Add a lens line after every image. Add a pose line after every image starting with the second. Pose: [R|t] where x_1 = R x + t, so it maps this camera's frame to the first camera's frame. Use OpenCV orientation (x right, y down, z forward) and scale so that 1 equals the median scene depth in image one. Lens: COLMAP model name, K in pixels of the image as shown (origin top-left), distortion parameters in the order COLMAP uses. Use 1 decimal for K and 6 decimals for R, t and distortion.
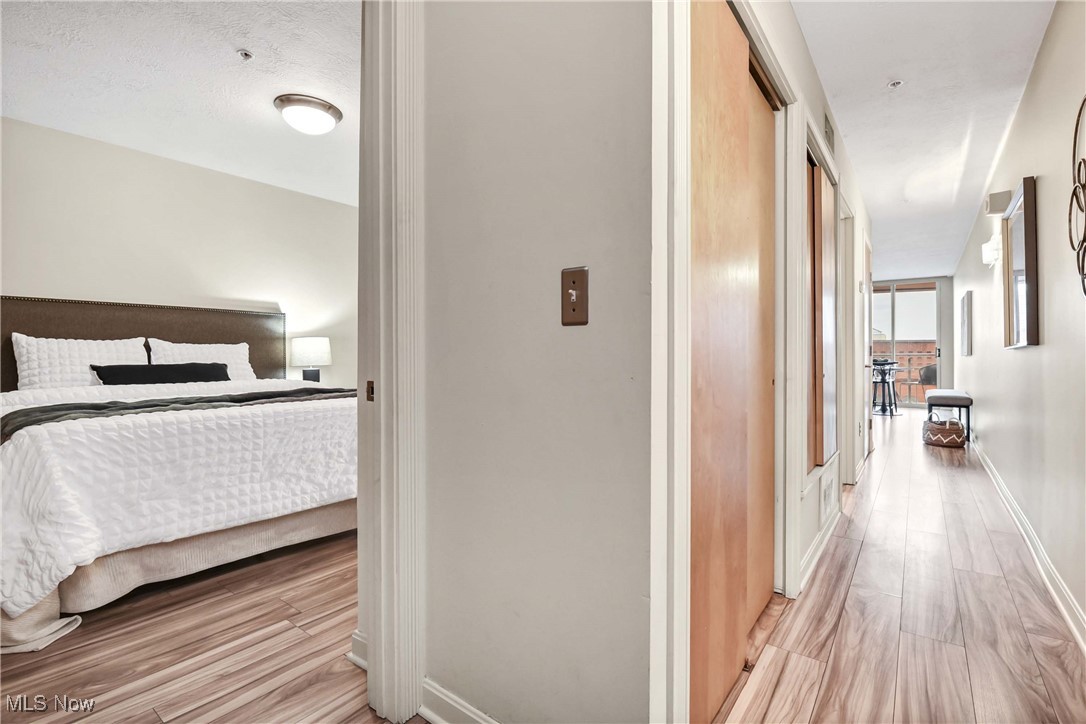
lens RADIAL K [[485.1, 0, 546.6], [0, 485.1, 359.4], [0, 0, 1]] dist [-0.002960, -0.009274]
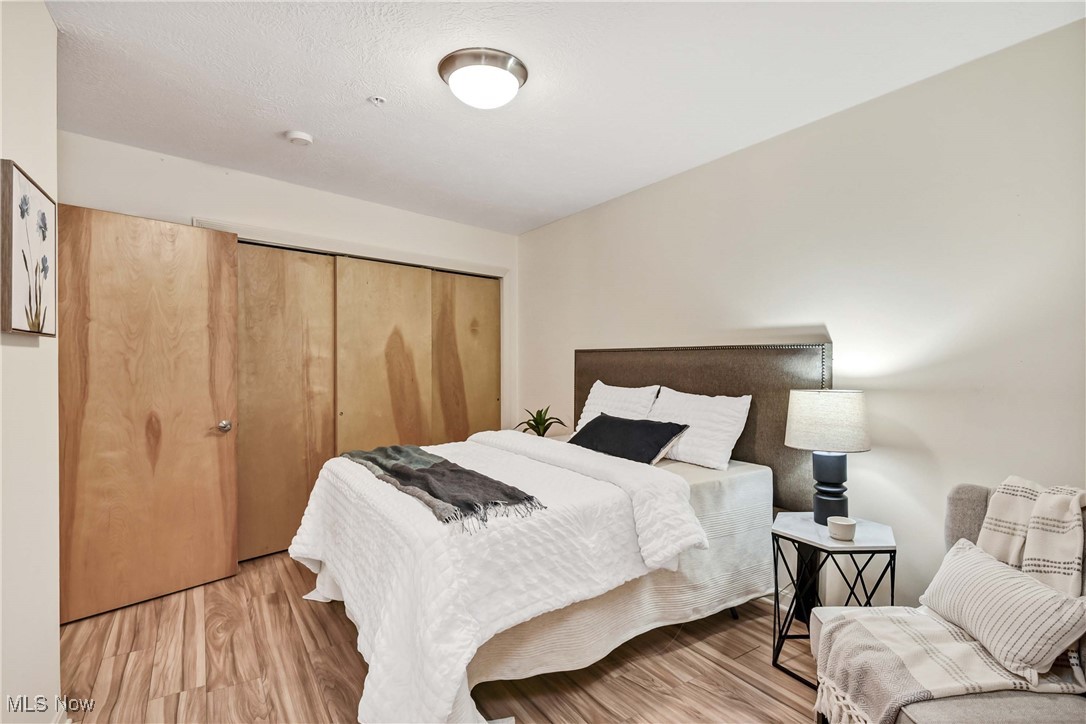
lens RADIAL K [[543.0, 0, 543.0], [0, 543.0, 362.0], [0, 0, 1]] dist [-0.000341, -0.000123]
pose [[-0.337307, 0.009867, -0.941343, 0.265361], [-0.011324, 0.999830, 0.014538, -0.156235], [0.941327, 0.015563, -0.337138, 1.790752]]
